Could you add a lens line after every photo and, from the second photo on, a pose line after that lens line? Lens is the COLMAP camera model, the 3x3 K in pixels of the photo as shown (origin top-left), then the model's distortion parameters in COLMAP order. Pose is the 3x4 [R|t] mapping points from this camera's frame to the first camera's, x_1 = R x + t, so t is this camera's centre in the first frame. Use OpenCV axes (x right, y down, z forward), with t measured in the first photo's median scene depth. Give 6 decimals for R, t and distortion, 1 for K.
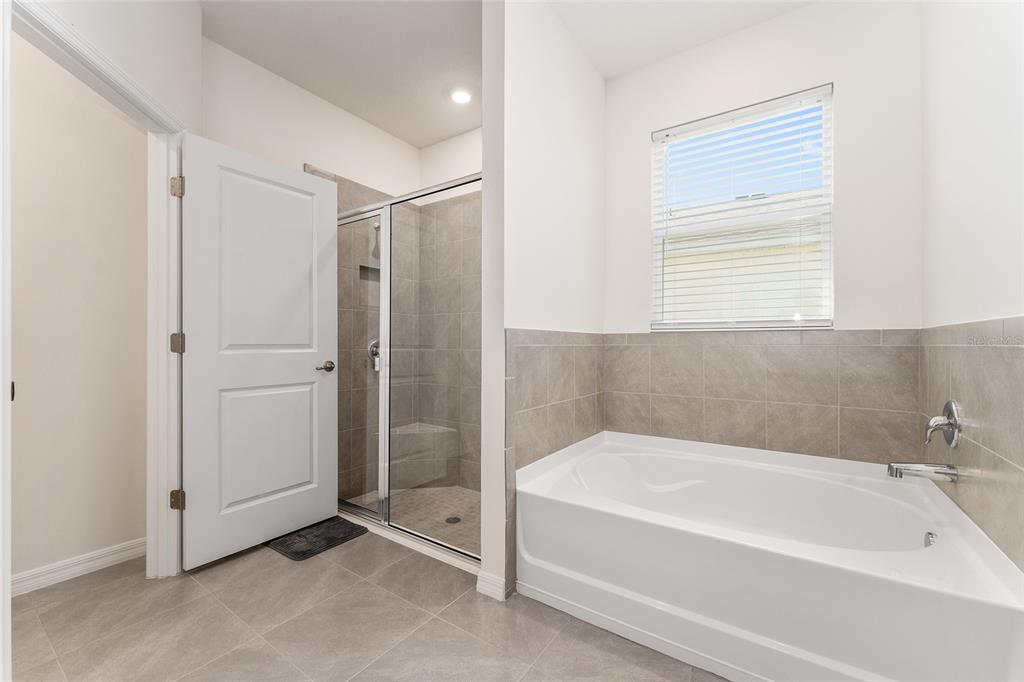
lens RADIAL K [[412.2, 0, 513.7], [0, 412.2, 339.4], [0, 0, 1]] dist [0.001743, -0.001029]
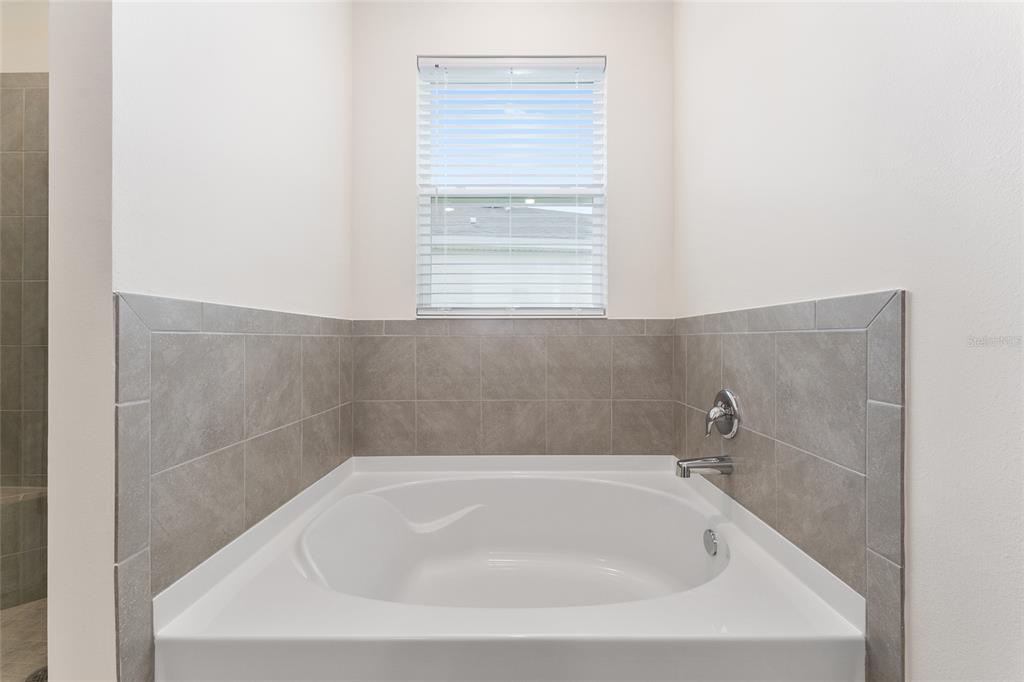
lens RADIAL K [[412.2, 0, 518.1], [0, 412.2, 340.1], [0, 0, 1]] dist [0.001743, -0.001029]
pose [[0.827459, -0.004116, 0.561511, 0.073760], [-0.003570, 0.999914, 0.012592, 0.013618], [-0.561515, -0.012424, 0.827374, 0.319879]]
